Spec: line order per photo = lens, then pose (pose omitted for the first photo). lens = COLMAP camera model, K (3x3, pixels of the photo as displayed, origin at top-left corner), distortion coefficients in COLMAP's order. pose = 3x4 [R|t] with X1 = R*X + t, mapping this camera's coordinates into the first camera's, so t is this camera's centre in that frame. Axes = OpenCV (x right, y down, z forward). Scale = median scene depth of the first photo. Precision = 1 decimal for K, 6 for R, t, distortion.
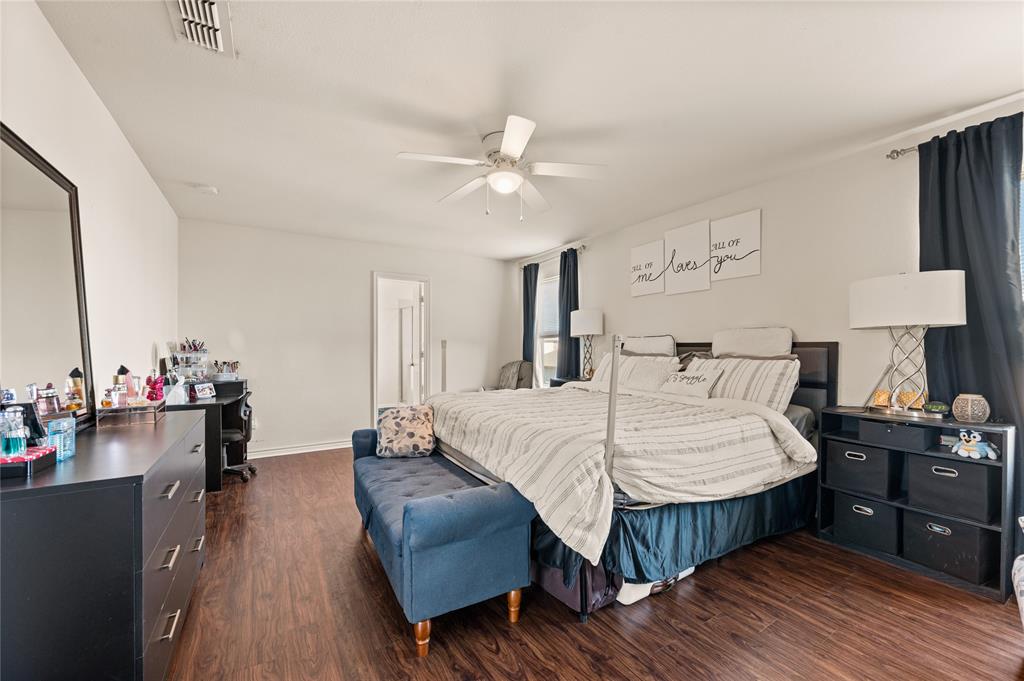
lens RADIAL K [[411.3, 0, 518.7], [0, 411.3, 349.5], [0, 0, 1]] dist [0.000252, 0.000128]
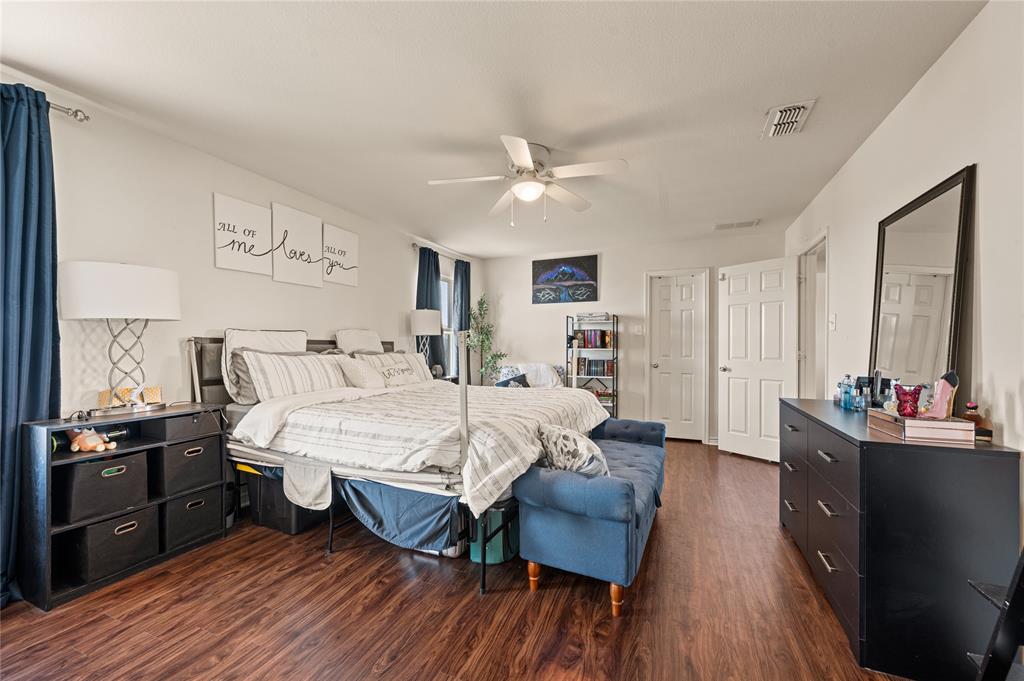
lens RADIAL K [[411.3, 0, 516.6], [0, 411.3, 340.6], [0, 0, 1]] dist [0.000252, 0.000128]
pose [[-0.593451, 0.004864, 0.804855, -0.616204], [0.000303, 0.999983, -0.005820, -0.009374], [-0.804870, -0.003210, -0.593443, 1.168446]]
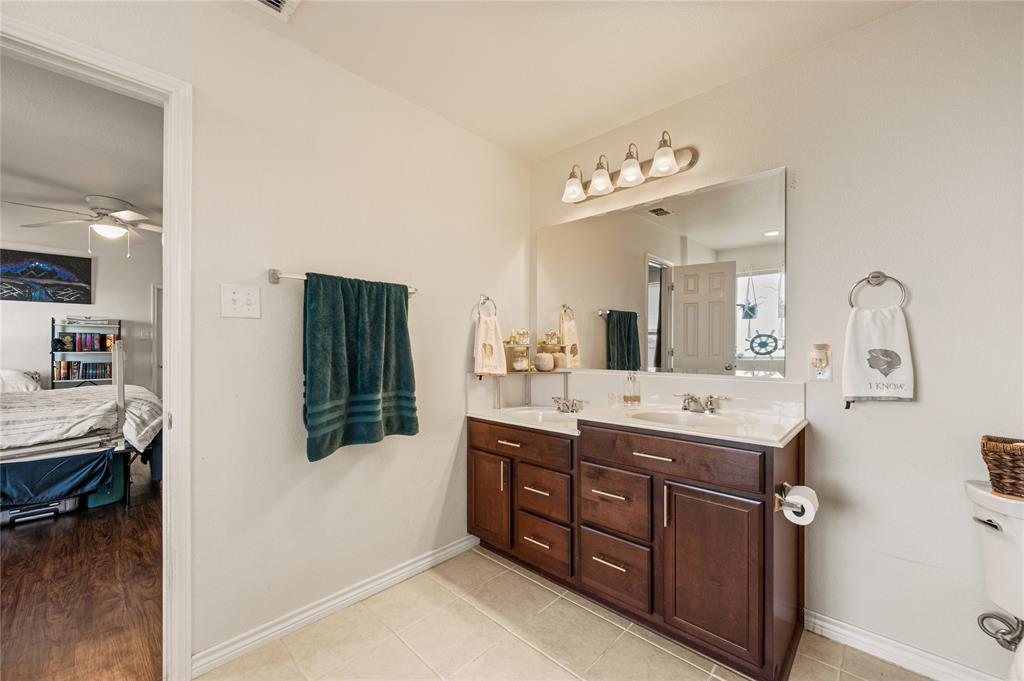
lens RADIAL K [[411.3, 0, 511.0], [0, 411.3, 343.2], [0, 0, 1]] dist [0.000252, 0.000128]
pose [[-0.969398, -0.001697, -0.245488, -0.844351], [-0.000321, 0.999984, -0.005644, -0.019117], [0.245493, -0.005393, -0.969383, 3.089077]]
